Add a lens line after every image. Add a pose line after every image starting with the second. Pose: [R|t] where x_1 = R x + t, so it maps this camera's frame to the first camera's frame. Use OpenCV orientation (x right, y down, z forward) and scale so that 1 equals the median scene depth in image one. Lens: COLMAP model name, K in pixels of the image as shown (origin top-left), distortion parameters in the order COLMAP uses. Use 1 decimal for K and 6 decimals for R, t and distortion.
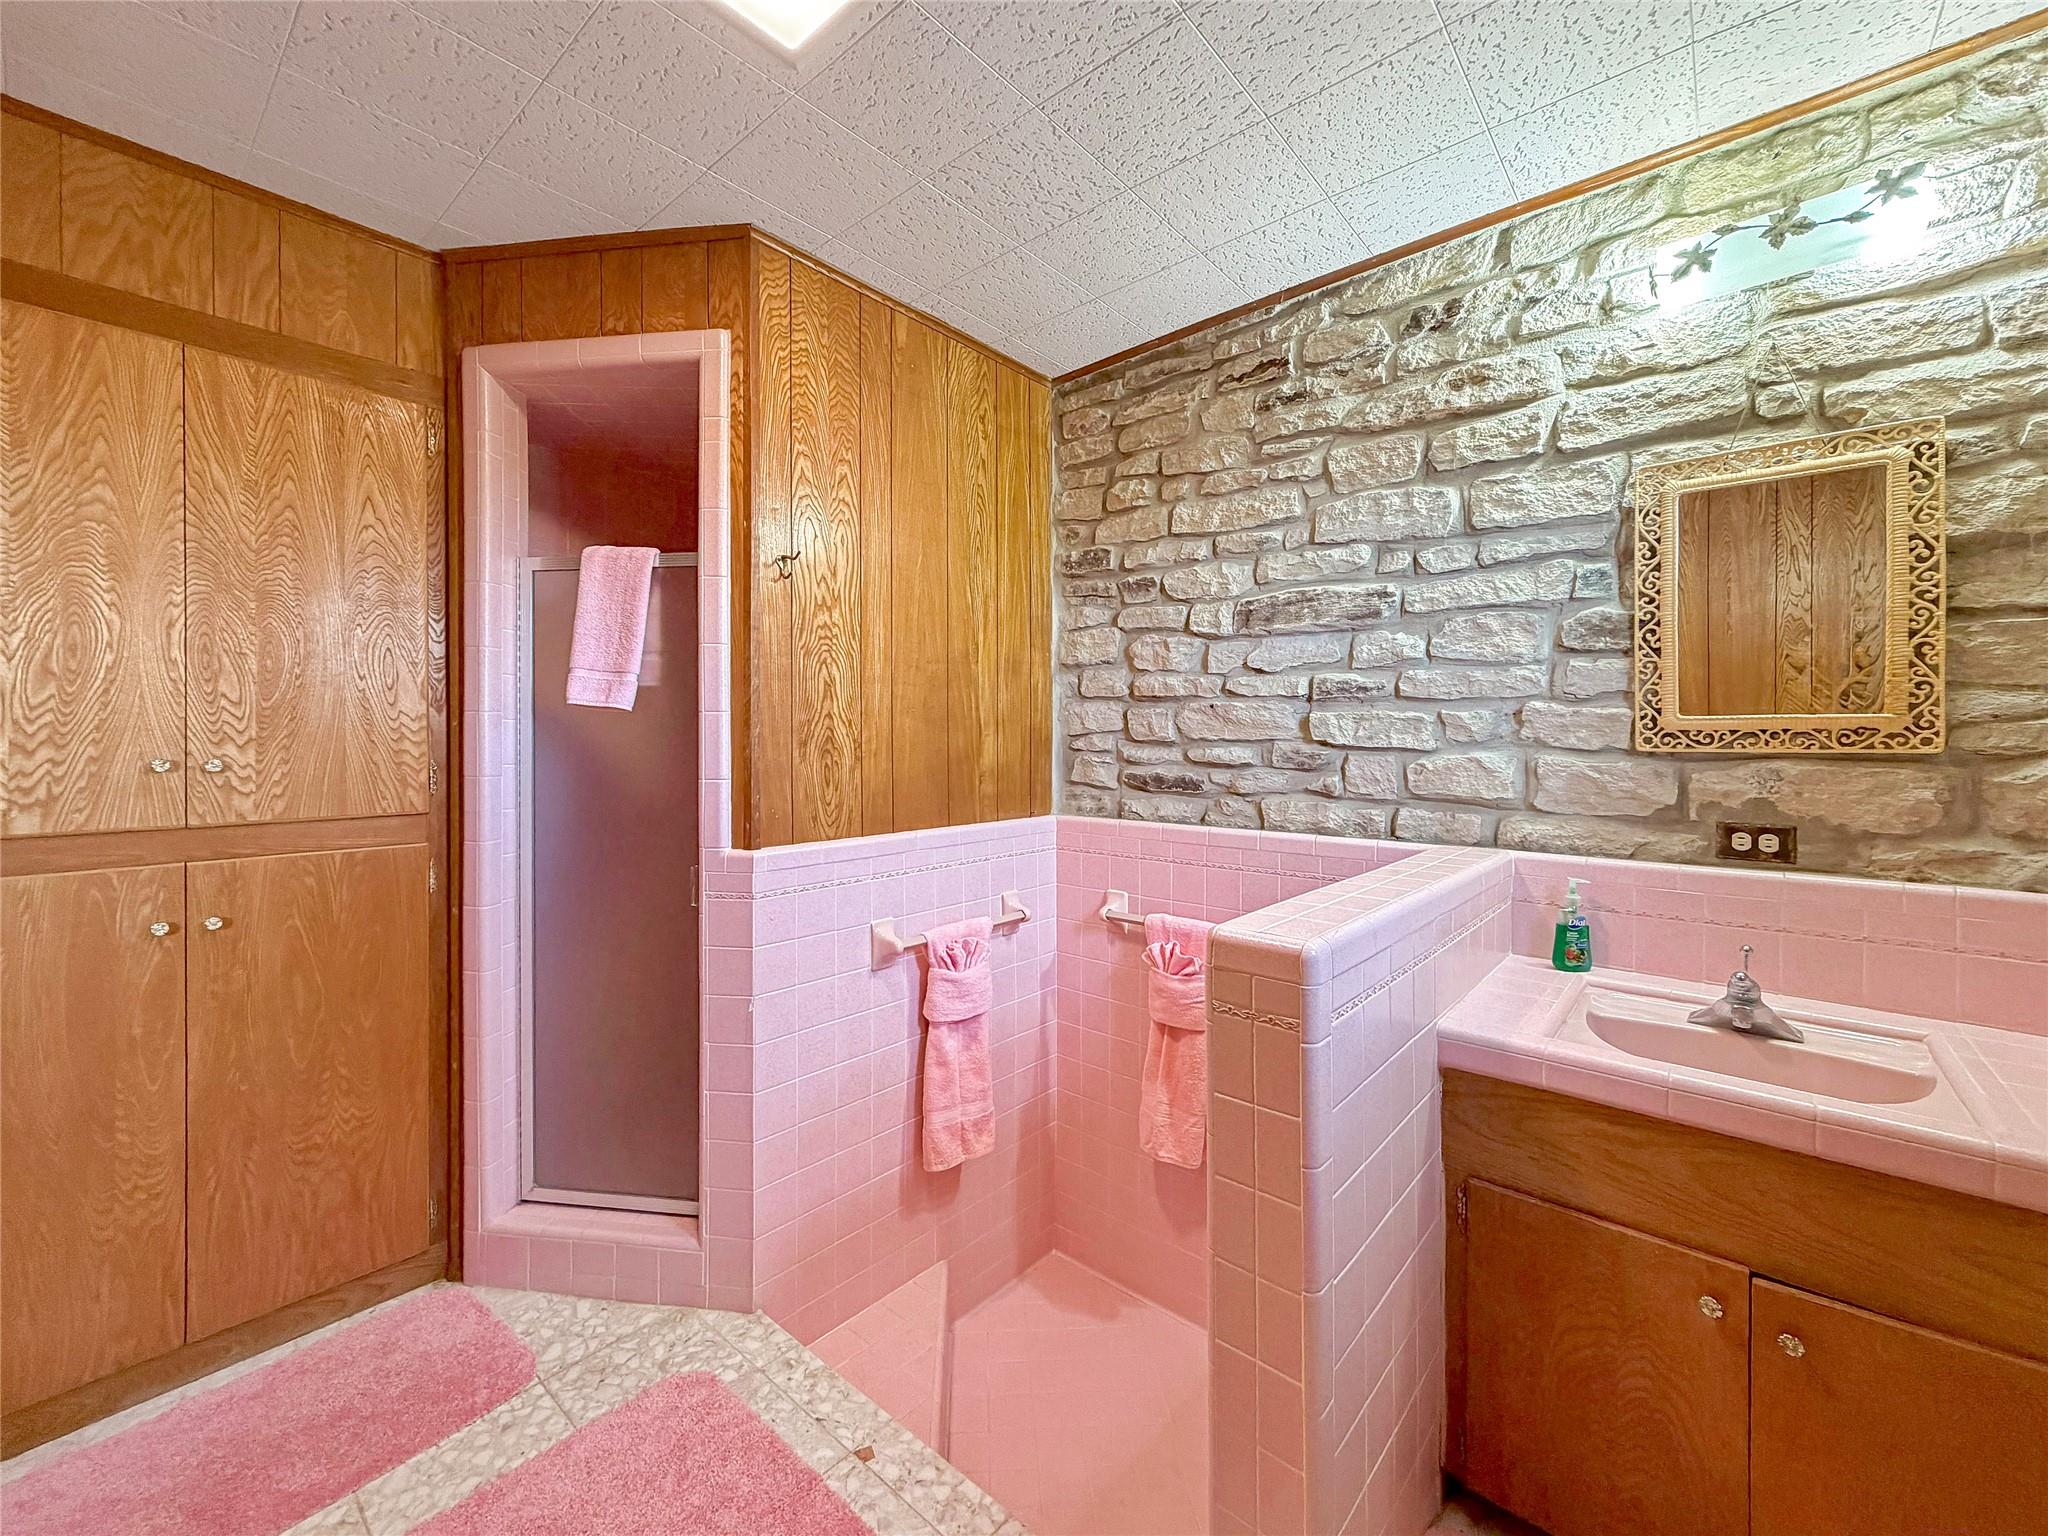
lens RADIAL K [[835.7, 0, 1018.8], [0, 835.7, 720.2], [0, 0, 1]] dist [-0.000139, -0.000059]
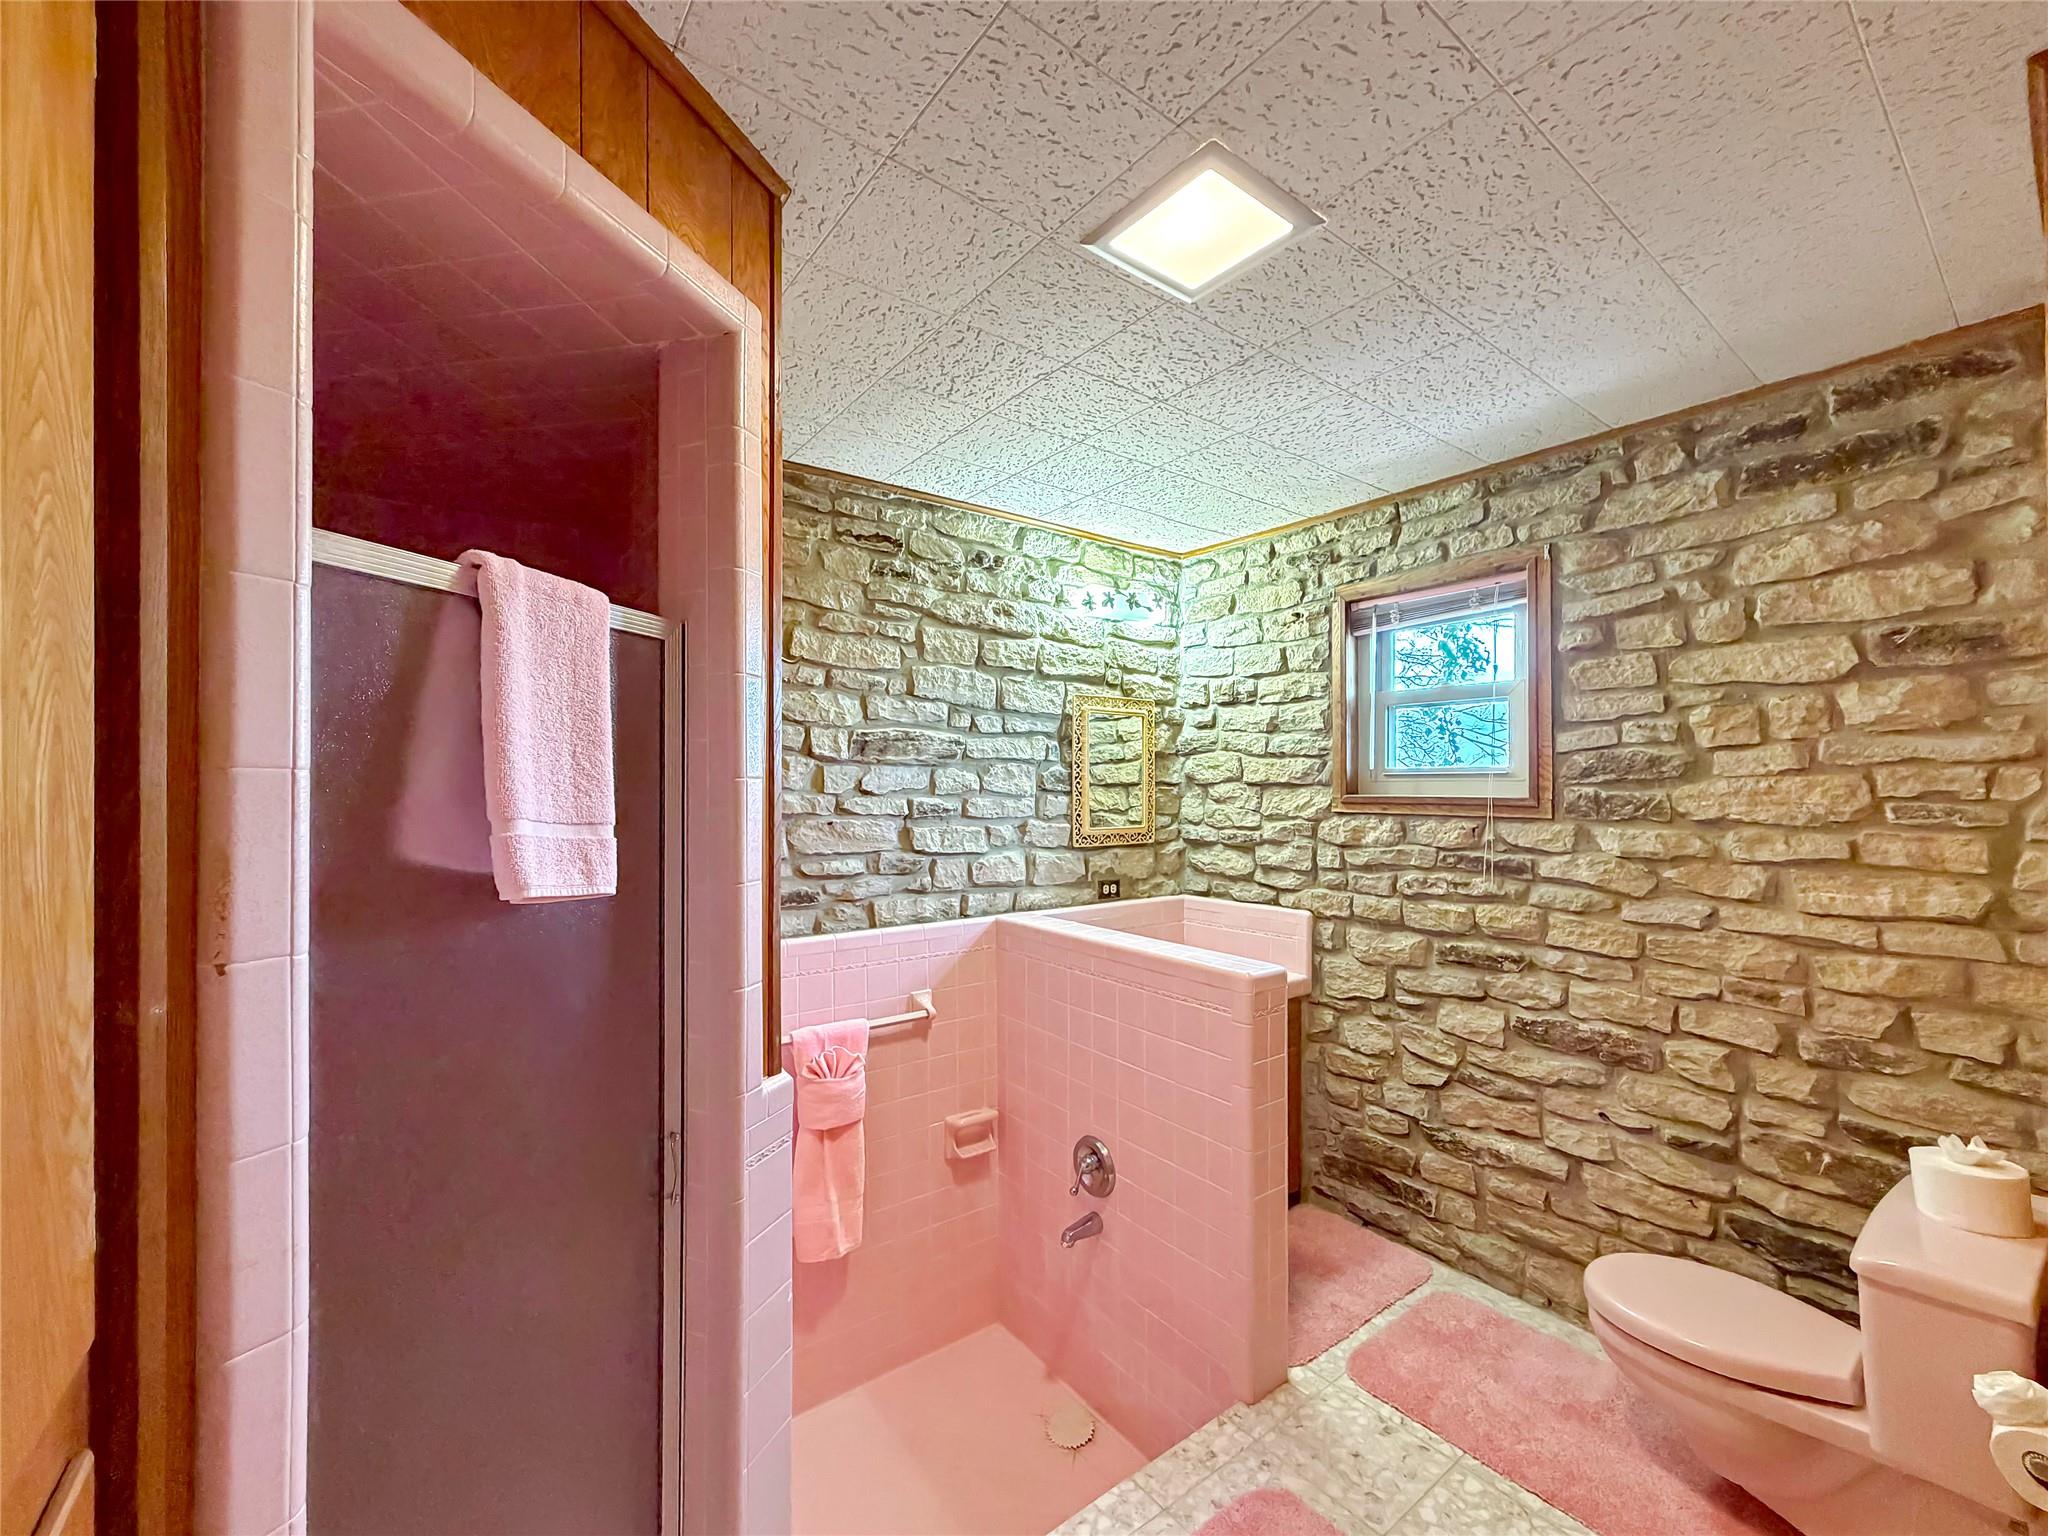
lens RADIAL K [[817.0, 0, 1024.0], [0, 817.0, 768.0], [0, 0, 1]] dist [0.000894, 0.000034]
pose [[0.212267, 0.023146, 0.976938, -0.875788], [-0.017475, 0.999649, -0.019887, -0.083443], [-0.977055, -0.012851, 0.212597, 0.603389]]
